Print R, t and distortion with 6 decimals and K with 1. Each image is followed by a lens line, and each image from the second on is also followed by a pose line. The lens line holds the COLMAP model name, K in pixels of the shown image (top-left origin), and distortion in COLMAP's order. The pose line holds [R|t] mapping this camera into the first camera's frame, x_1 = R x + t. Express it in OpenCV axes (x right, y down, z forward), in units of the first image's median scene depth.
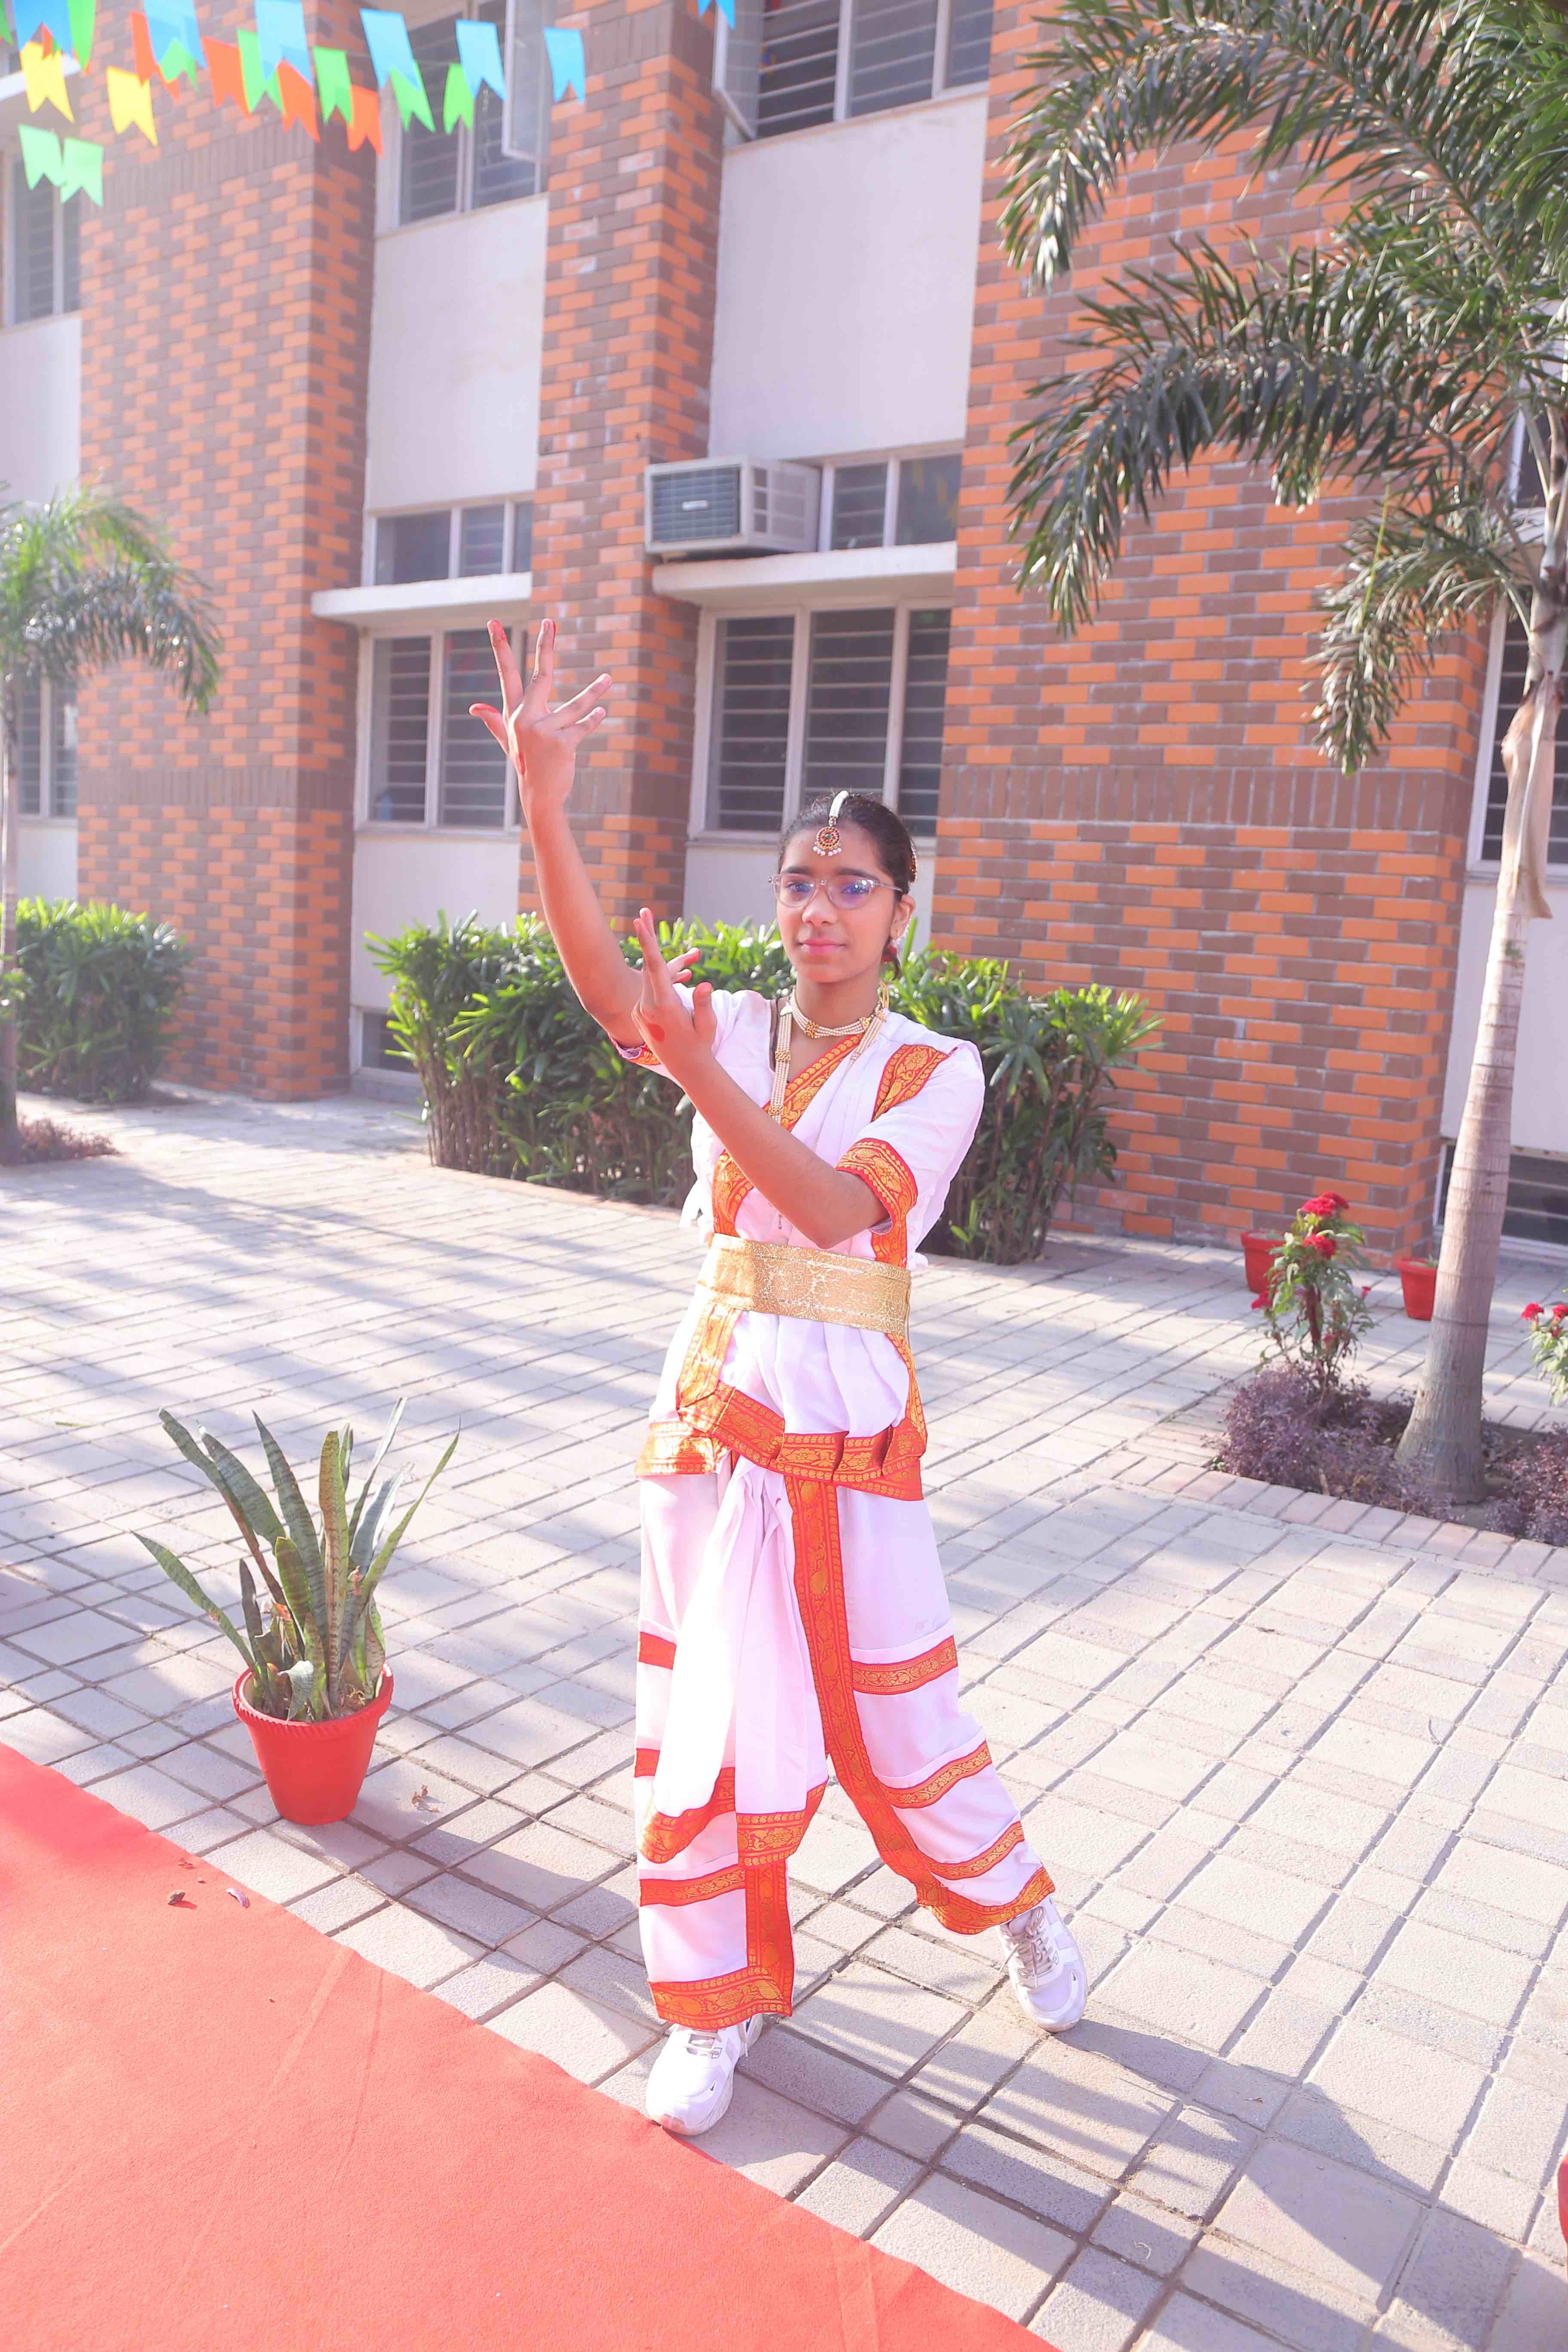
lens RADIAL K [[1792.9, 0, 783.8], [0, 1792.9, 1183.1], [0, 0, 1]] dist [-0.100840, 0.089743]
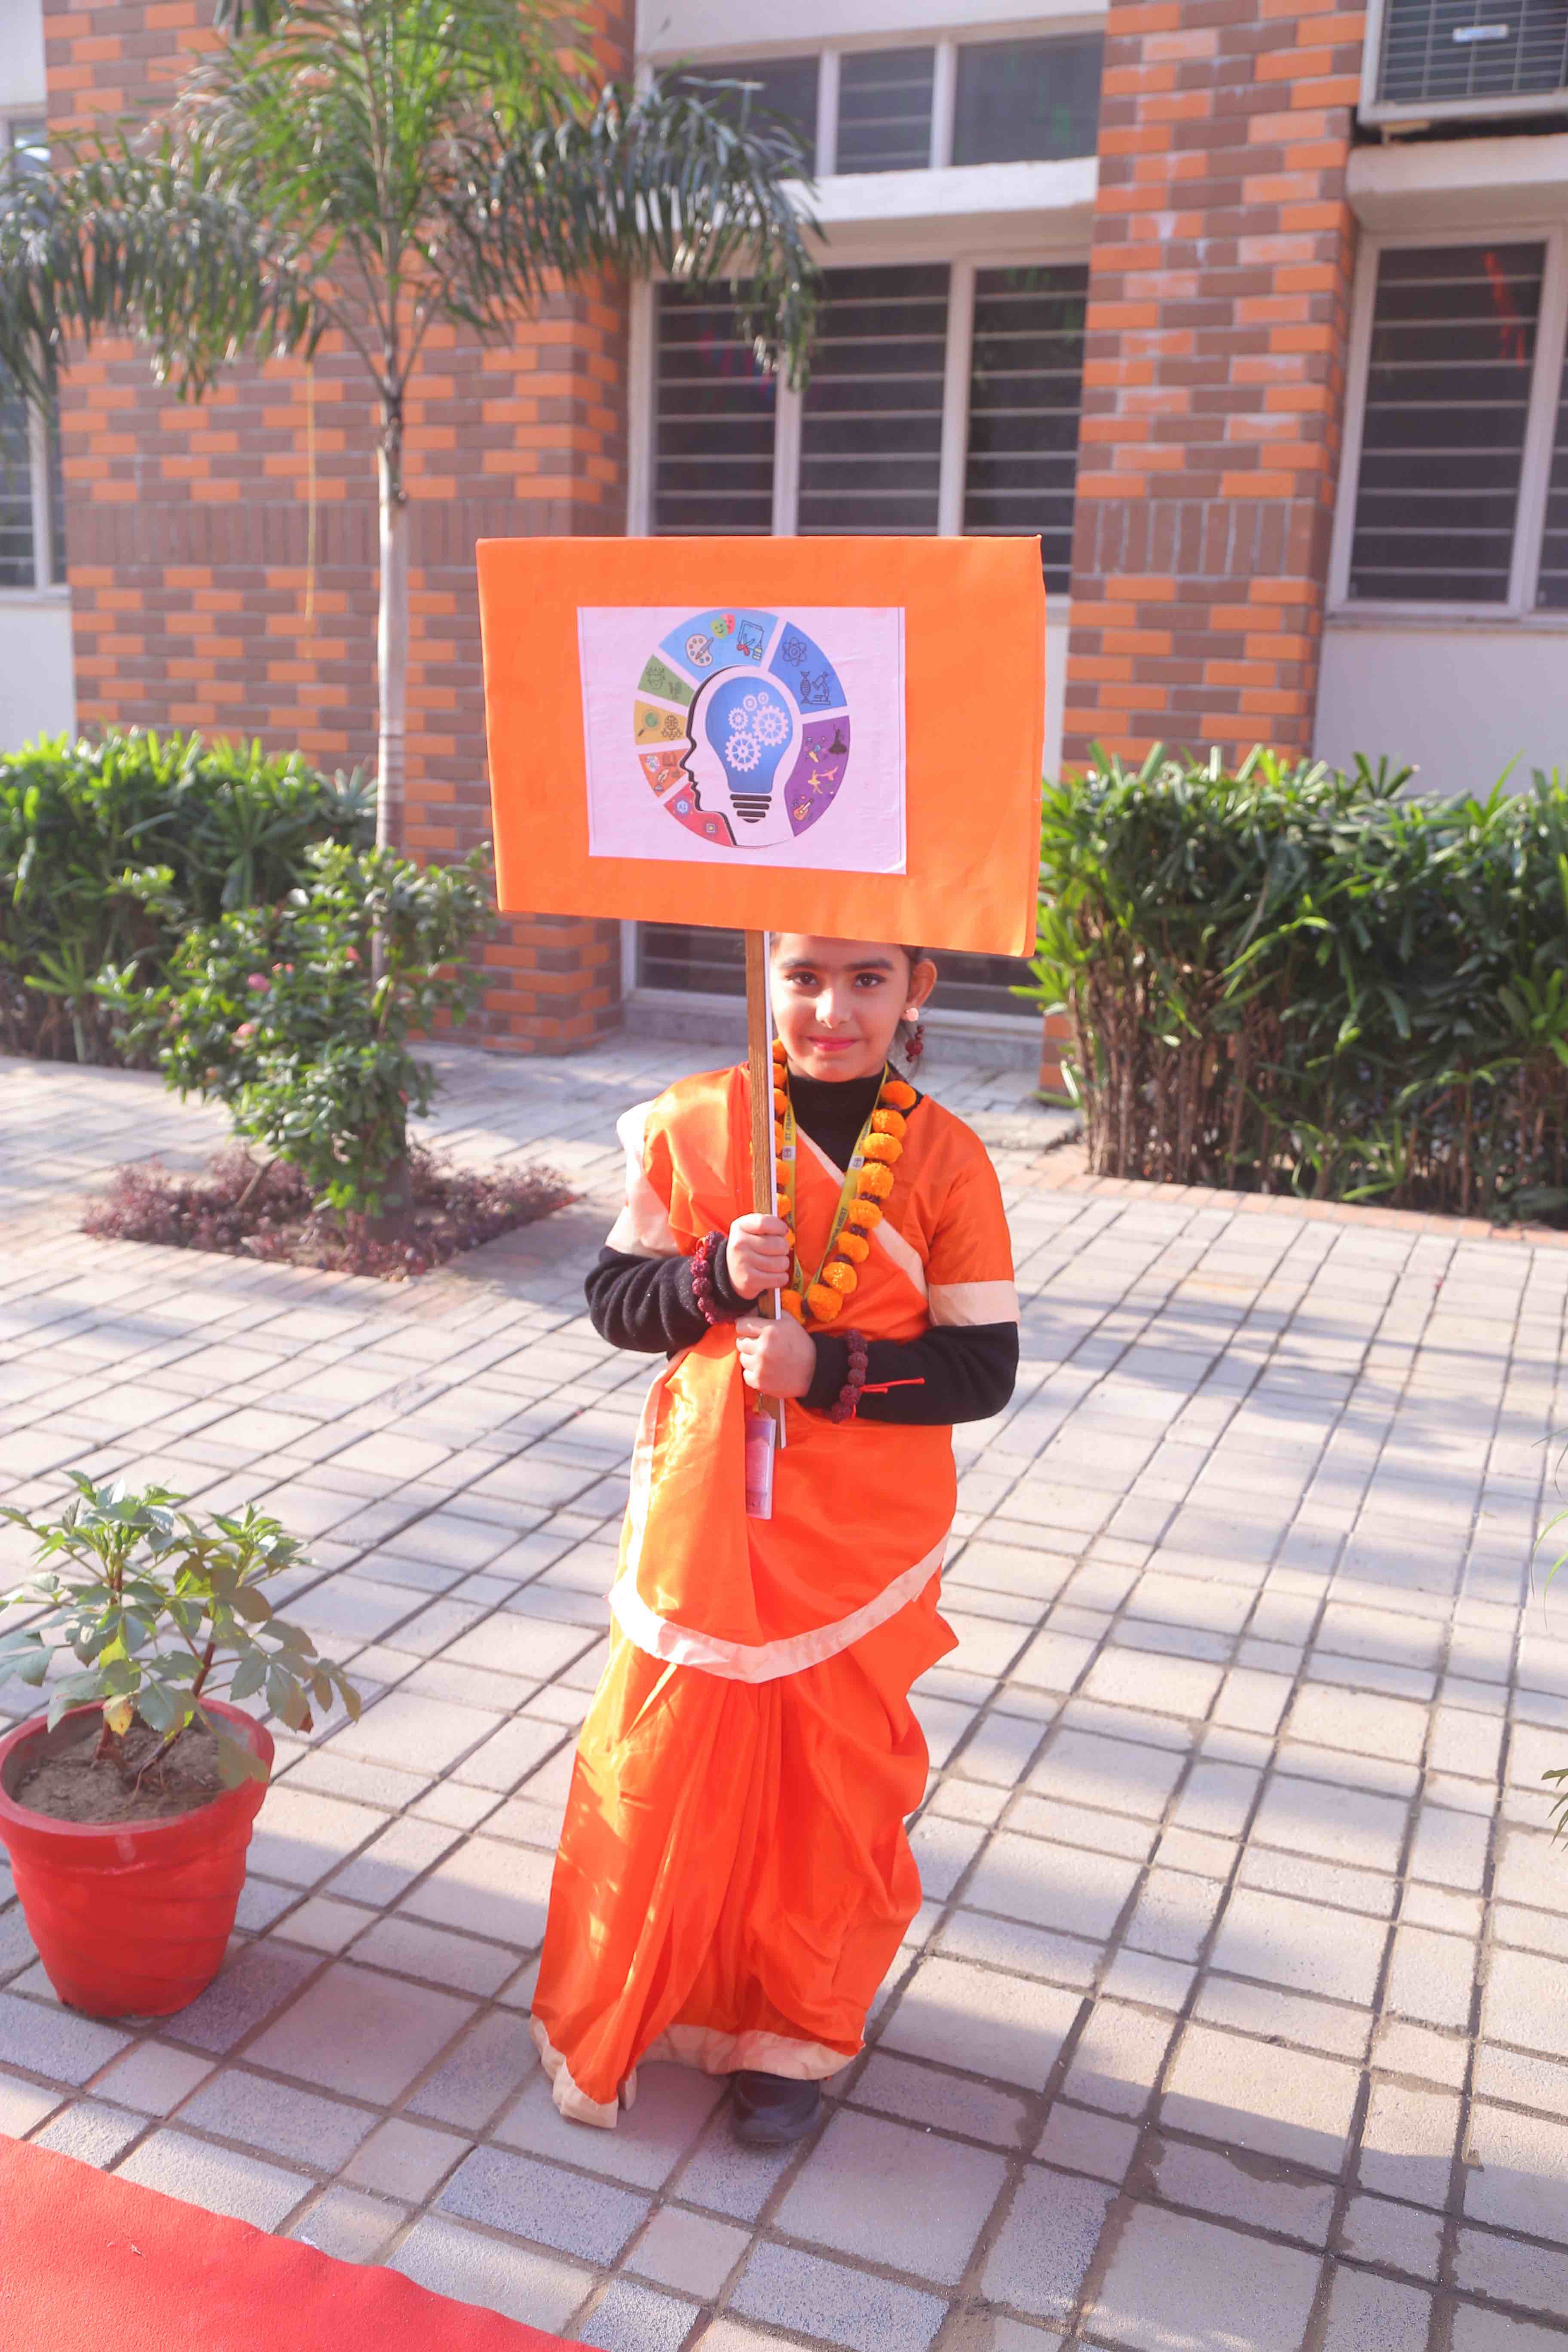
lens RADIAL K [[2123.1, 0, 771.1], [0, 2123.1, 1167.0], [0, 0, 1]] dist [-0.014361, 0.060306]
pose [[0.975084, -0.077874, 0.207720, -0.440443], [0.061620, 0.994591, 0.083615, -0.077491], [-0.213108, -0.068732, 0.974608, 0.317585]]
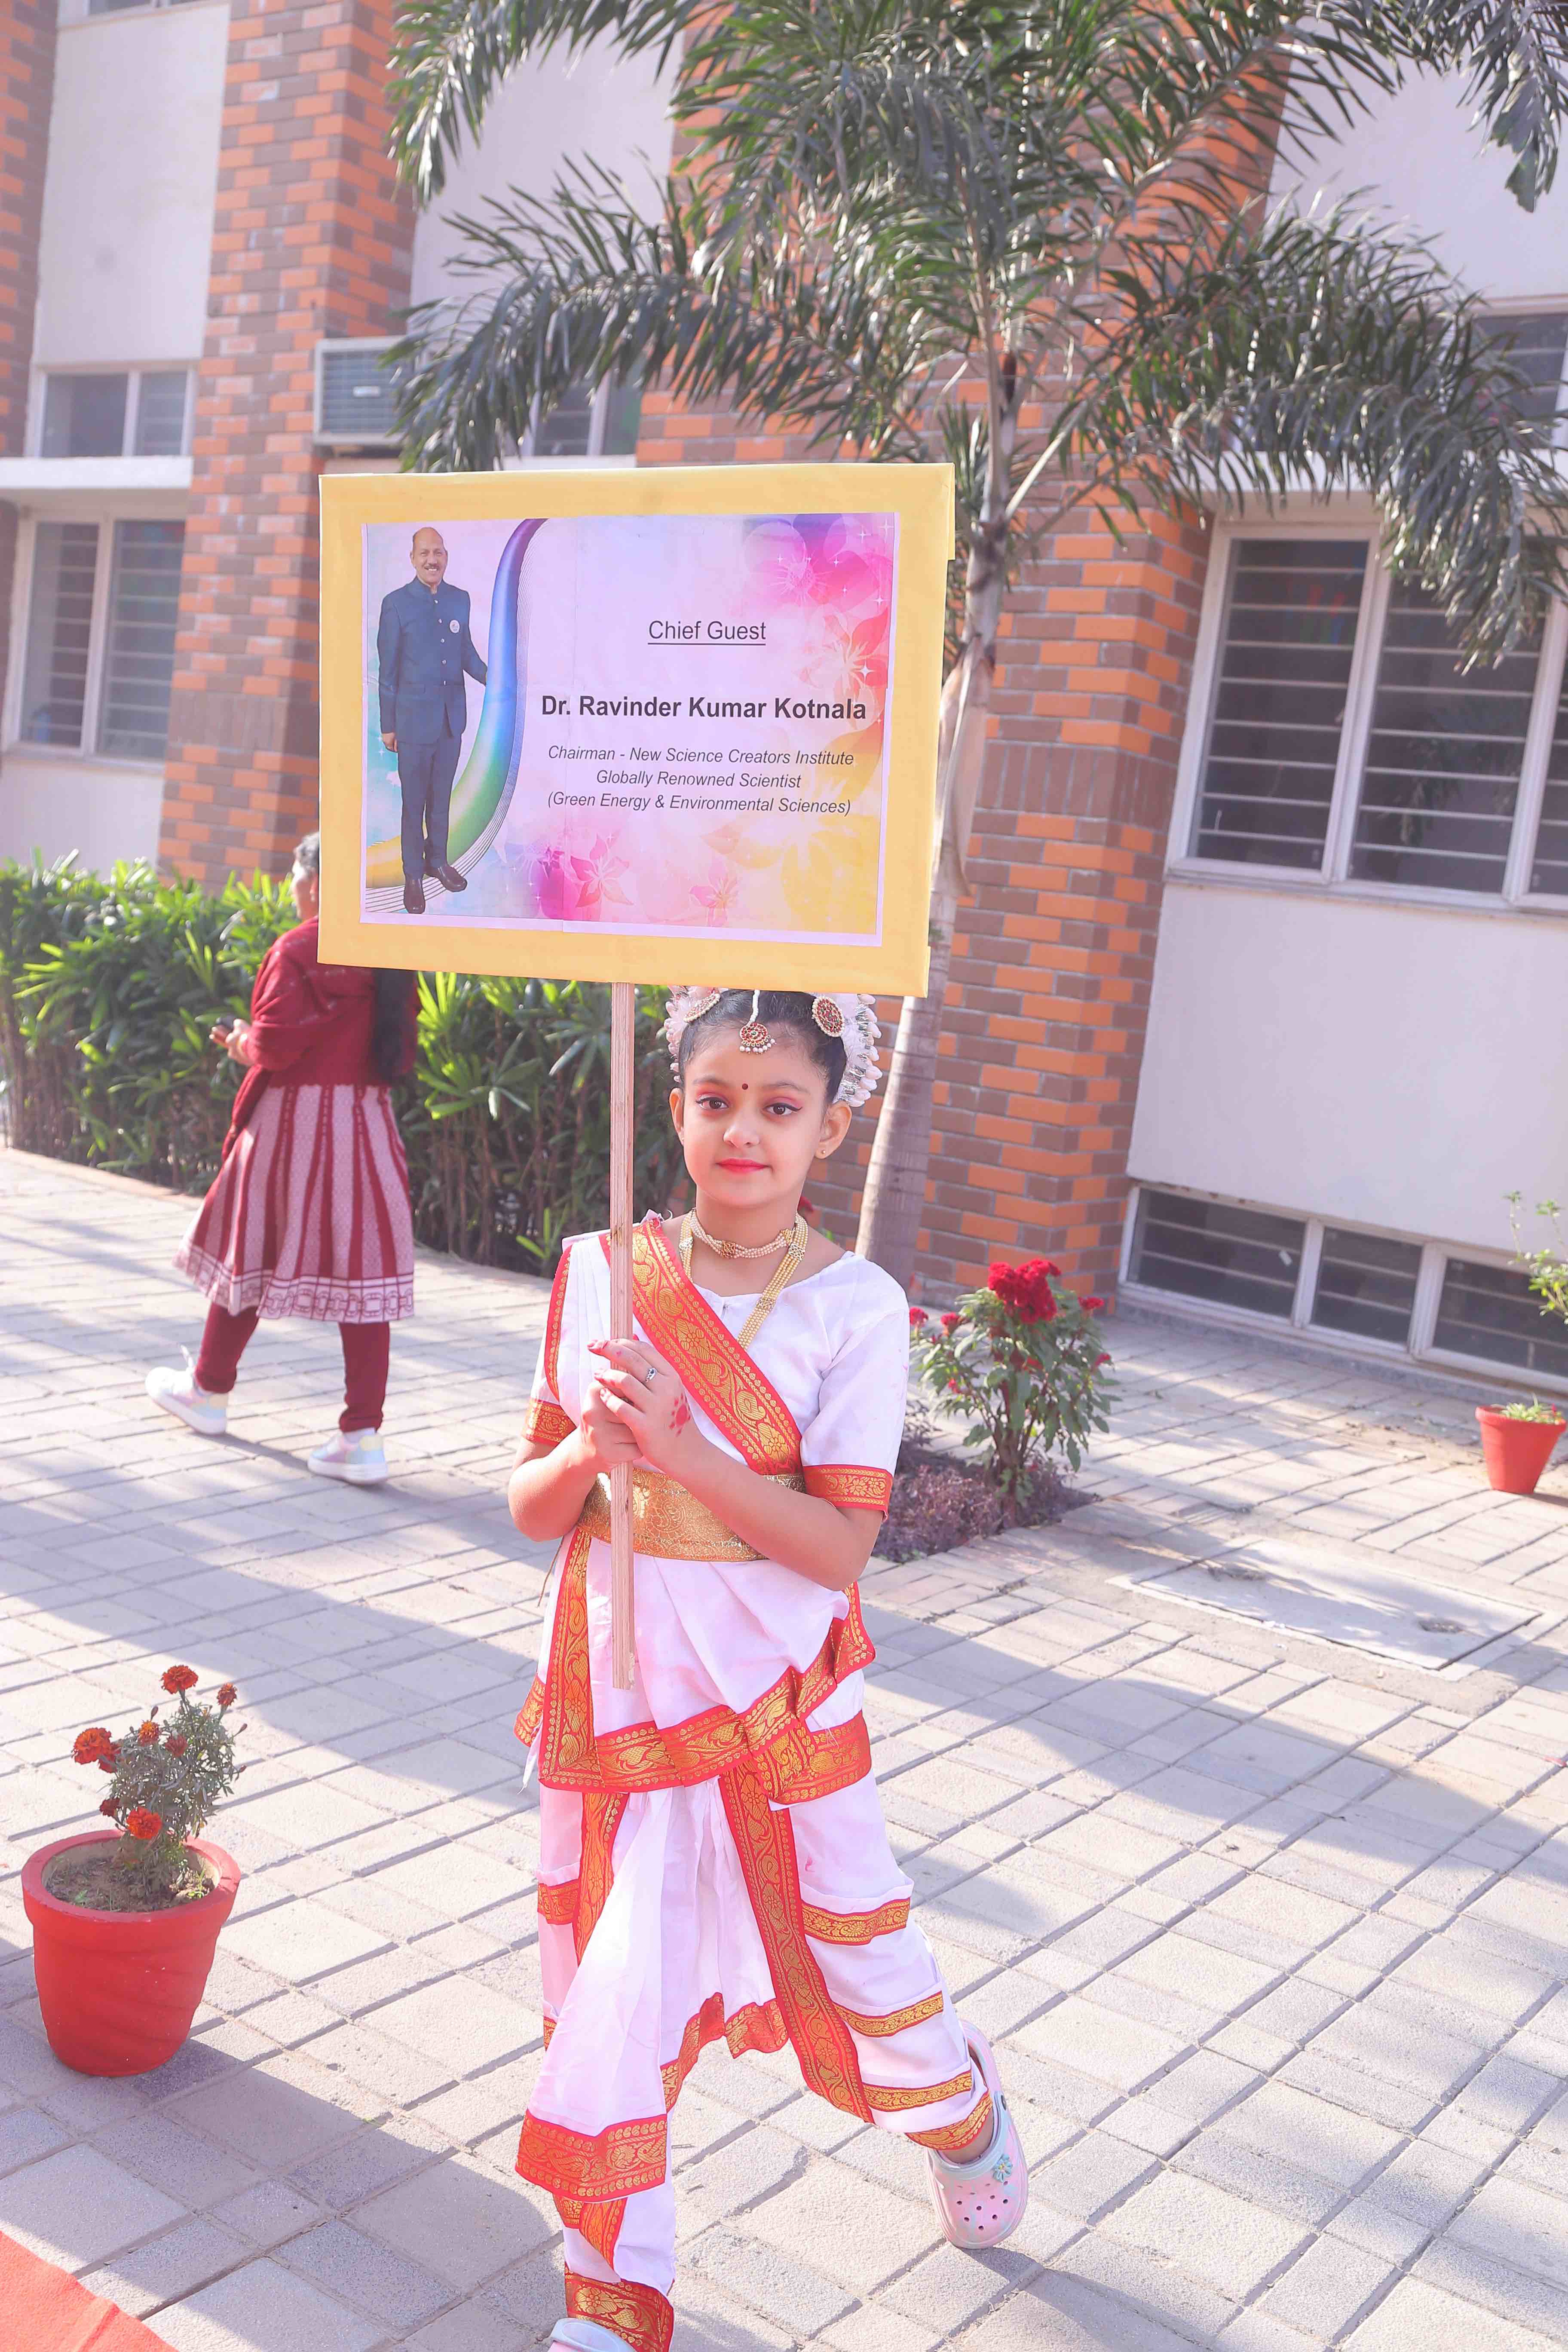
lens RADIAL K [[2387.0, 0, 784.3], [0, 2387.0, 1183.6], [0, 0, 1]] dist [-0.015974, 0.138402]
pose [[0.997858, 0.065176, -0.005542, 0.173724], [-0.065347, 0.997041, -0.040493, 0.028297], [0.002886, 0.040769, 0.999164, -0.124540]]
